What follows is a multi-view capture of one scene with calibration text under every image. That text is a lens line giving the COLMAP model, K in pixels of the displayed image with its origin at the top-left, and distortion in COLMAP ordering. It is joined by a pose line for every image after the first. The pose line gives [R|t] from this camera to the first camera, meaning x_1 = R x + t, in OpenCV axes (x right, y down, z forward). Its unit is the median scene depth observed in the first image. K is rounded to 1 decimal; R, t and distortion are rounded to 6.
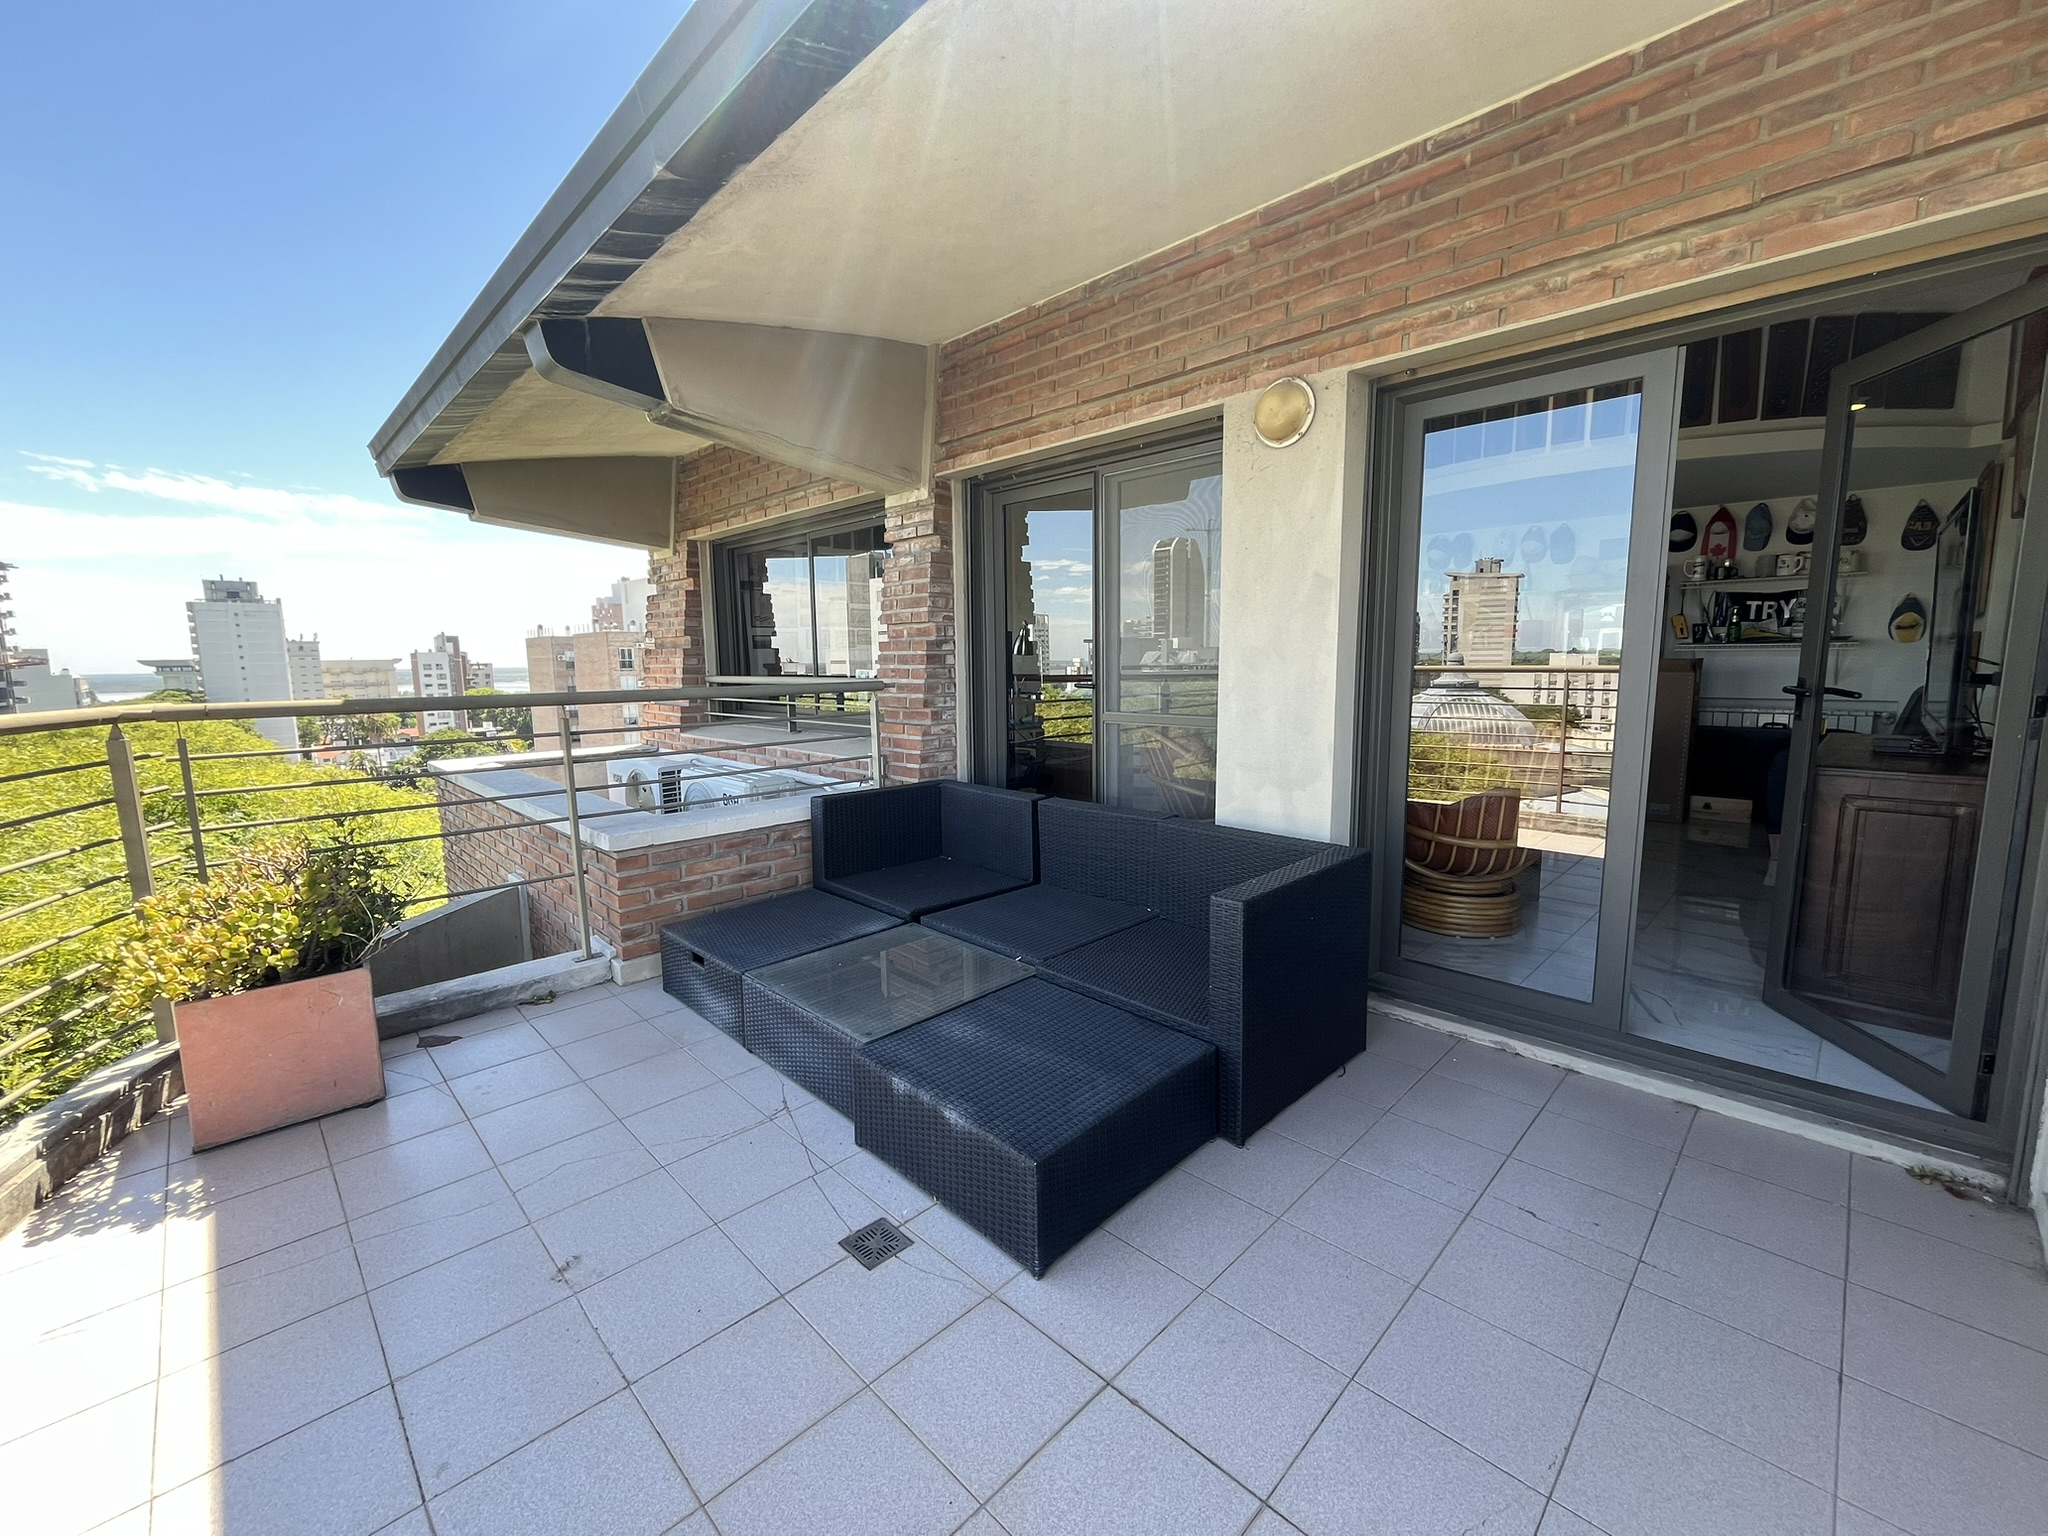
lens RADIAL K [[835.4, 0, 1021.2], [0, 835.4, 767.3], [0, 0, 1]] dist [-0.003313, -0.000108]
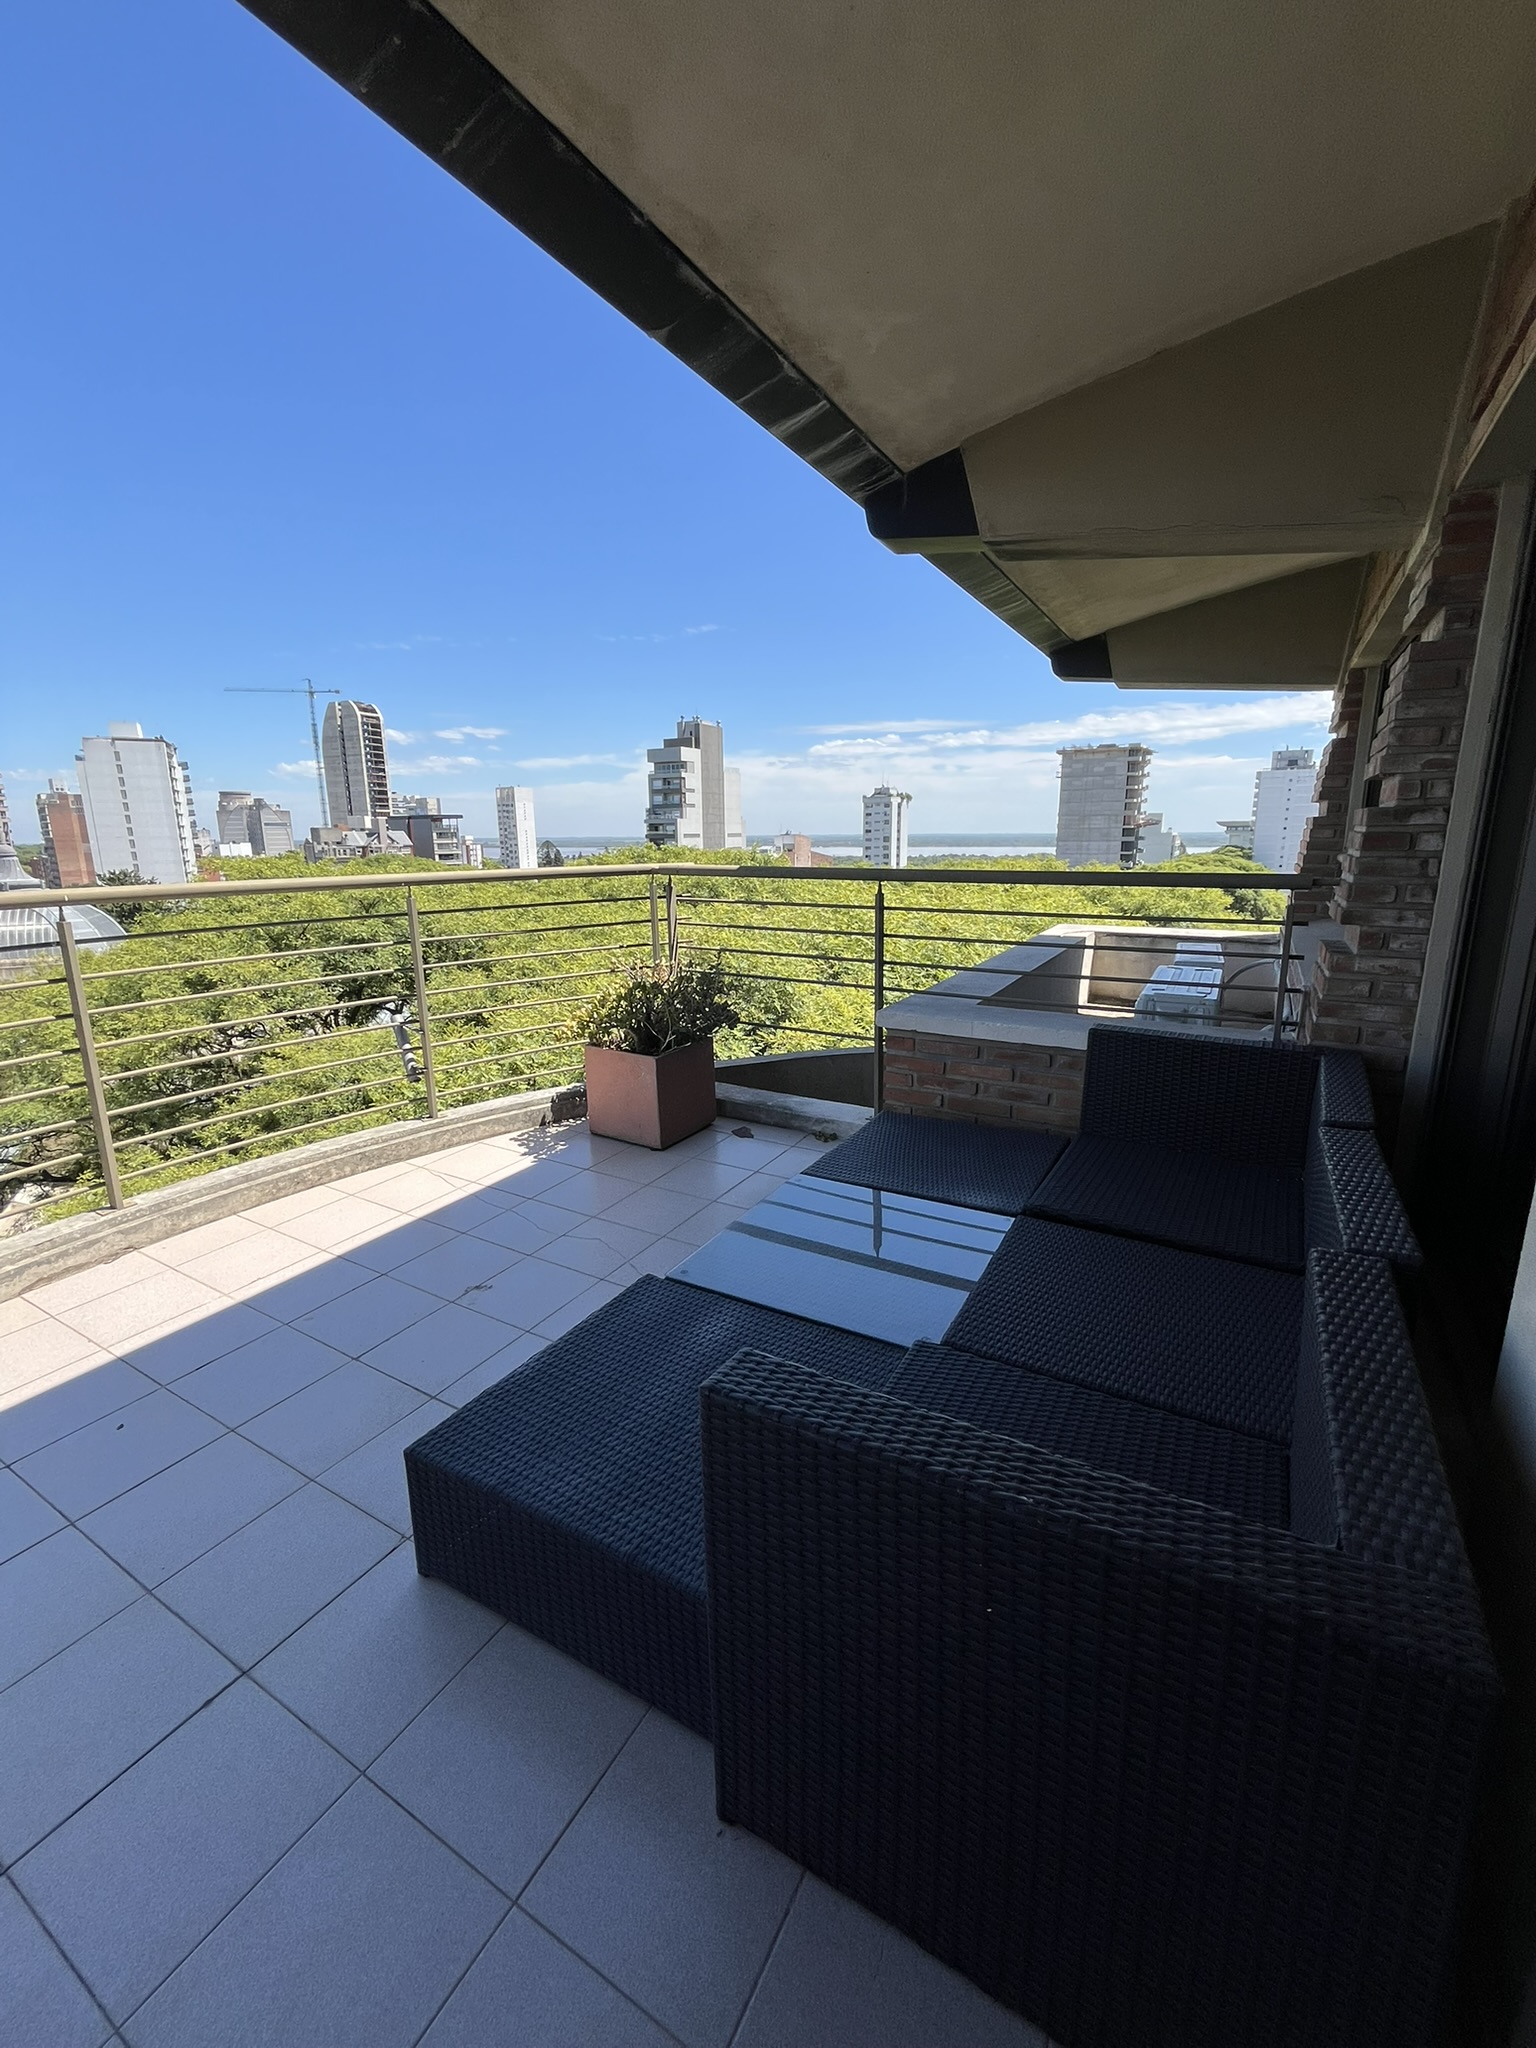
lens RADIAL K [[835.4, 0, 769.3], [0, 835.4, 1021.5], [0, 0, 1]] dist [-0.003313, -0.000108]
pose [[0.272330, 0.223109, -0.935980, 0.341518], [-0.121073, 0.972960, 0.196697, -0.071605], [0.954556, 0.059755, 0.291979, 0.445145]]
